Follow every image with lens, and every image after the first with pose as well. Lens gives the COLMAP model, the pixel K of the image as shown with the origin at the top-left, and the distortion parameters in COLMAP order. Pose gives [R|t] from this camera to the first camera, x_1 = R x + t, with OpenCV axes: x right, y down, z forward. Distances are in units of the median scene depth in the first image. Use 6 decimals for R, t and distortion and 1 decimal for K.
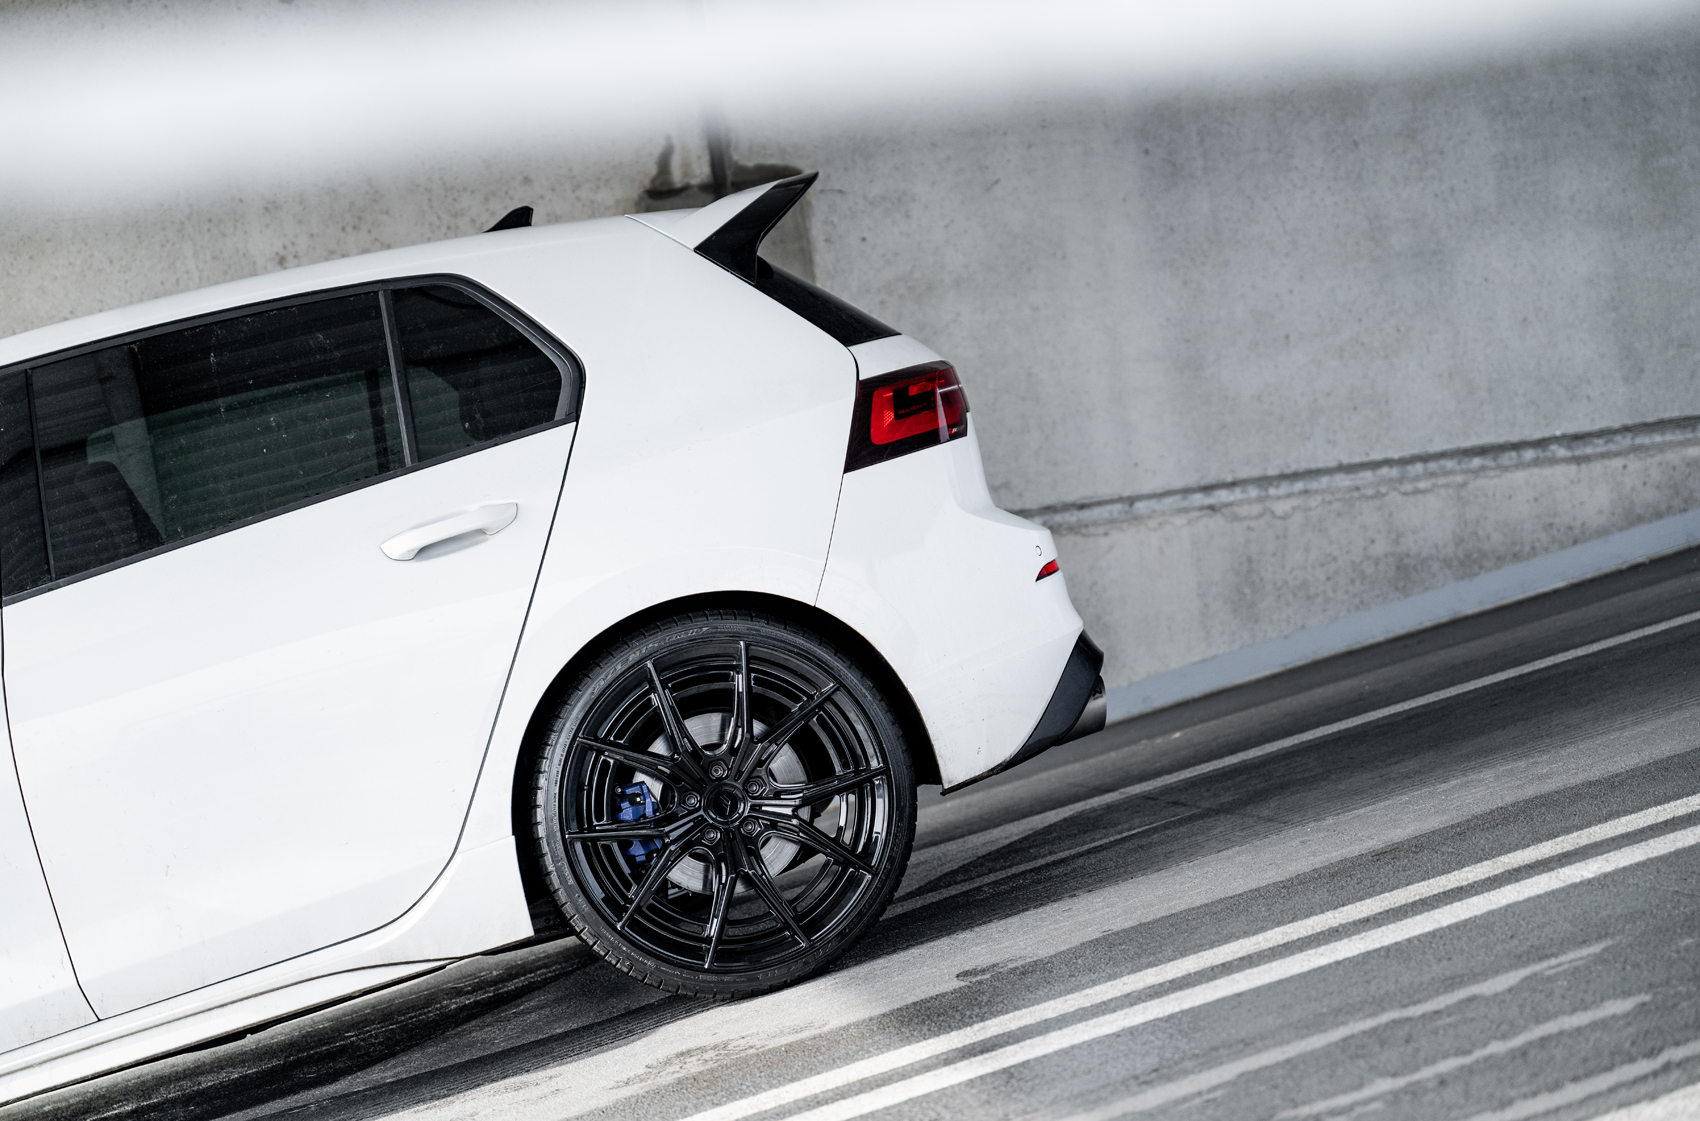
lens RADIAL K [[3287.9, 0, 839.7], [0, 3287.9, 561.1], [0, 0, 1]] dist [0.007006, 0.000000]
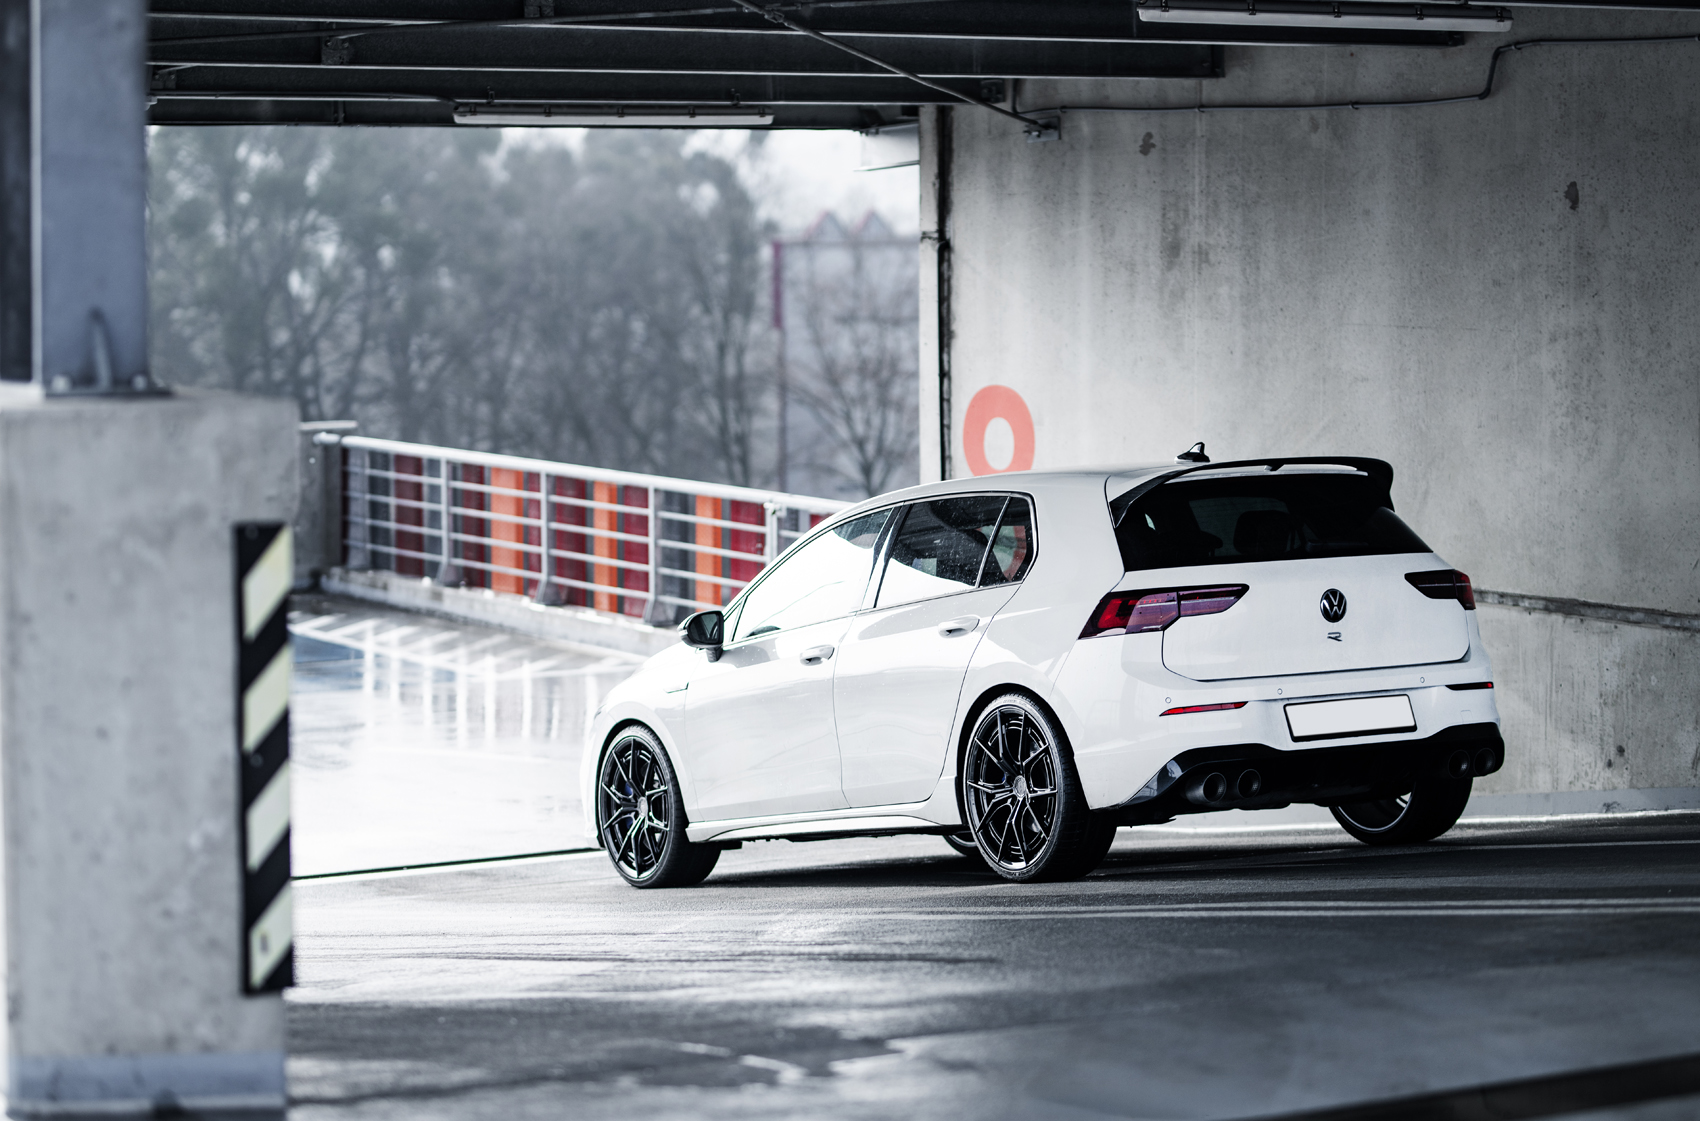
lens RADIAL K [[4117.4, 0, 845.8], [0, 4117.4, 557.0], [0, 0, 1]] dist [-0.029611, 0.000000]
pose [[0.396197, 0.210595, -0.893688, 2.035368], [-0.049779, 0.976836, 0.208121, -0.553226], [0.916815, -0.037970, 0.397502, -0.097899]]
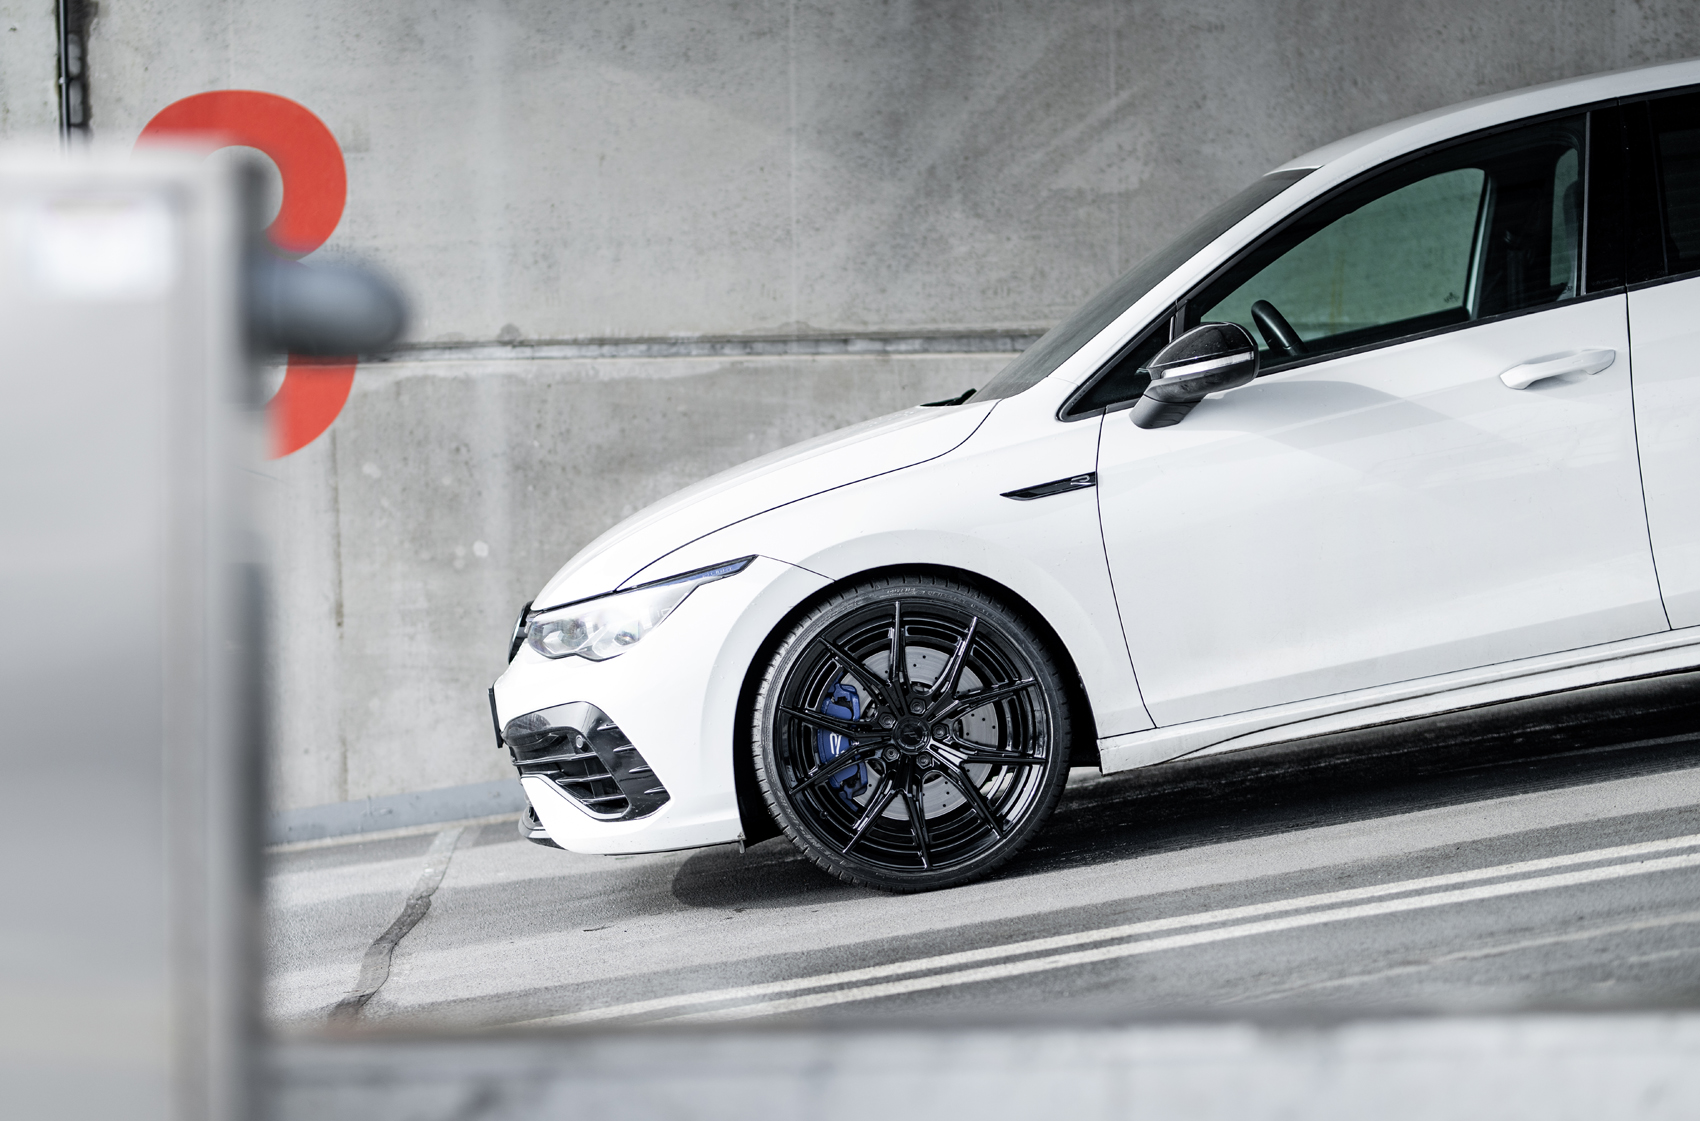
lens RADIAL K [[4117.4, 0, 854.1], [0, 4117.4, 557.1], [0, 0, 1]] dist [-0.029611, 0.000000]
pose [[0.980334, 0.124989, -0.152721, -0.264755], [-0.115177, 0.990767, 0.071524, 0.032601], [0.160250, -0.052527, 0.985678, -0.529868]]
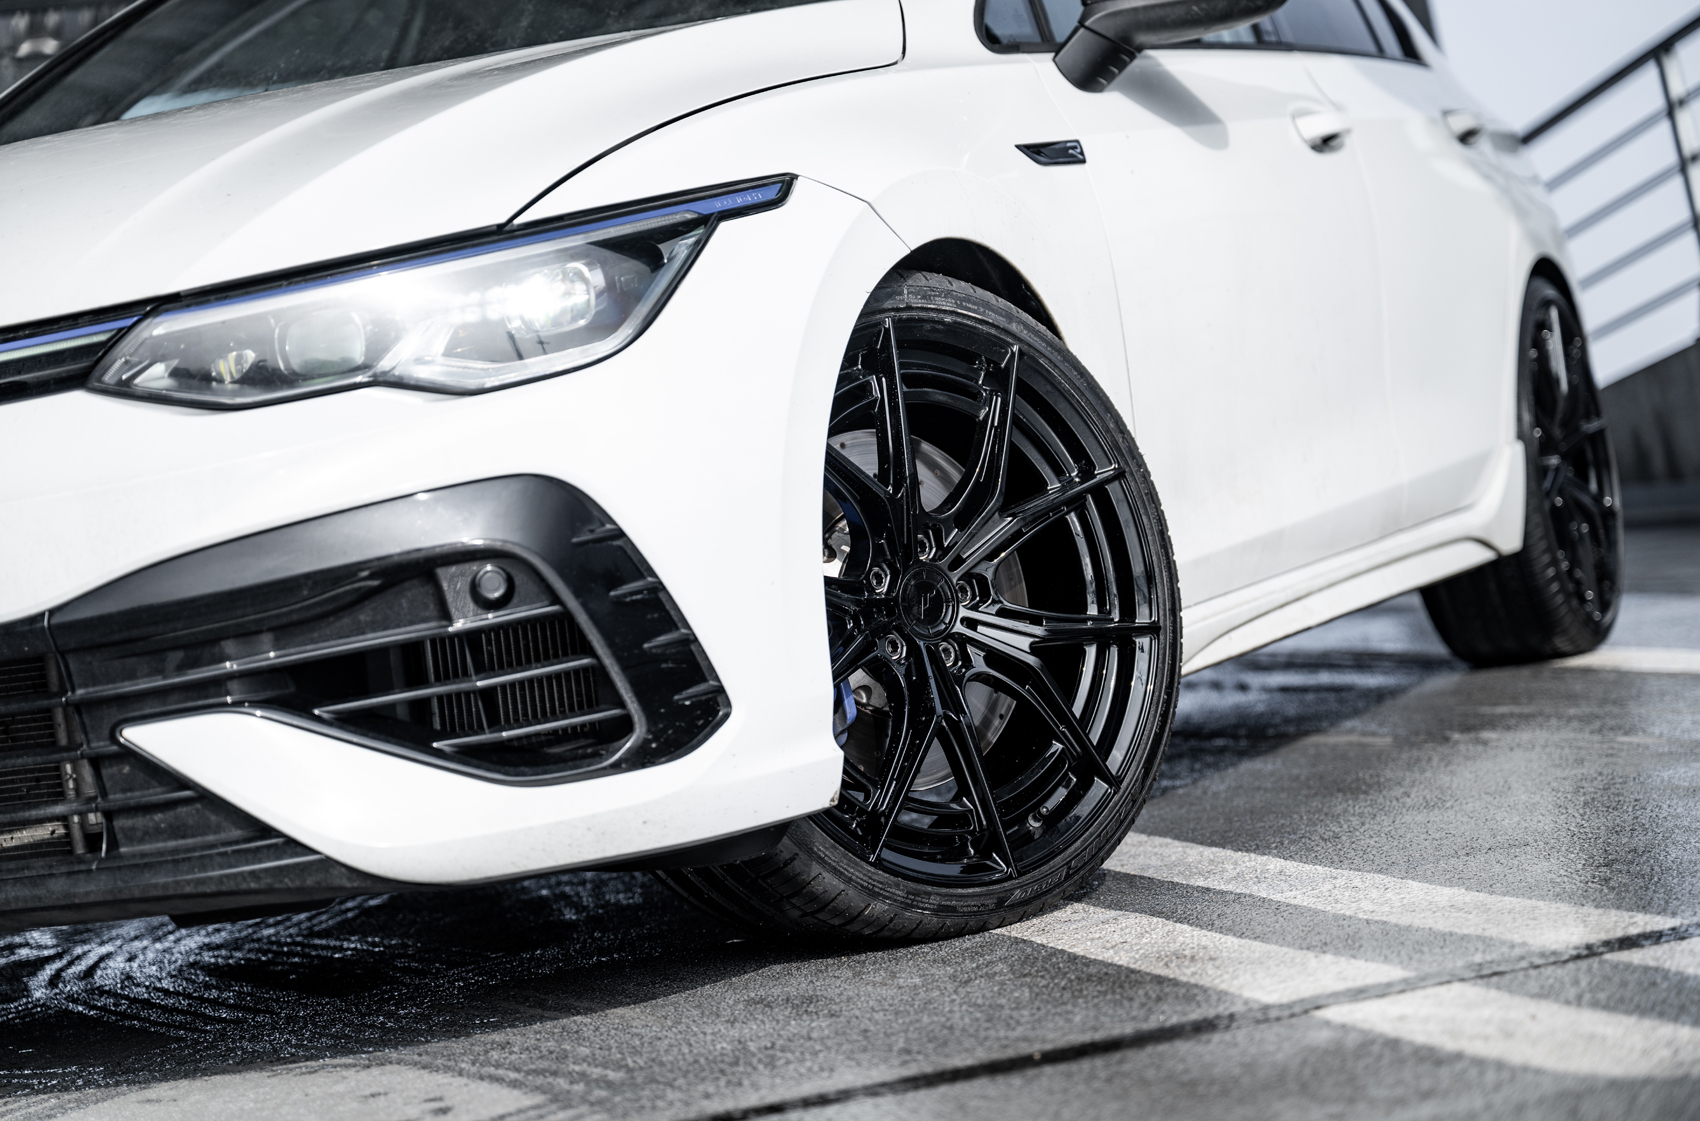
lens RADIAL K [[3287.9, 0, 847.3], [0, 3287.9, 558.3], [0, 0, 1]] dist [0.007006, 0.000000]
pose [[0.565221, 0.187193, 0.803420, -0.926557], [-0.004854, 0.974652, -0.223675, 0.315356], [-0.824925, 0.122526, 0.551803, 0.584564]]
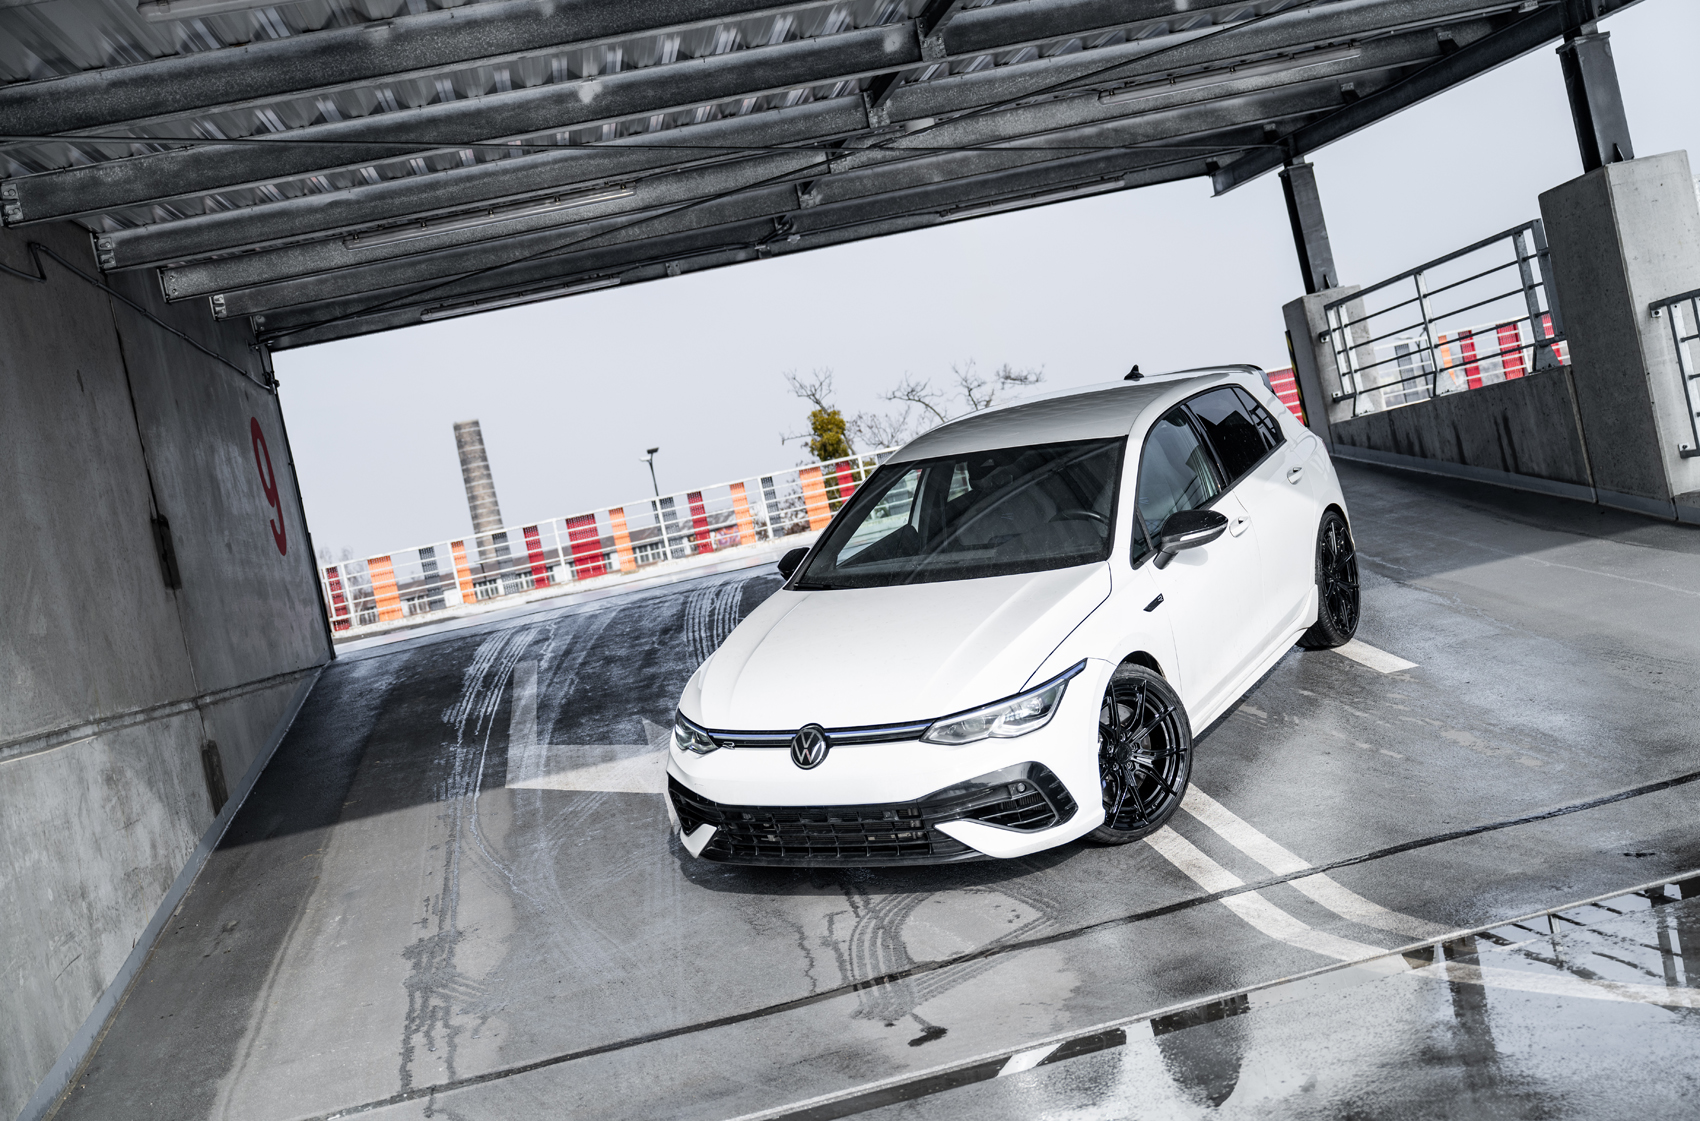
lens RADIAL K [[1955.5, 0, 850.7], [0, 1955.5, 563.4], [0, 0, 1]] dist [-0.024789, 0.000000]
pose [[0.638978, 0.037845, 0.768294, -1.533666], [0.021152, 0.997547, -0.066730, 0.157176], [-0.768935, 0.058890, 0.636610, 0.220878]]
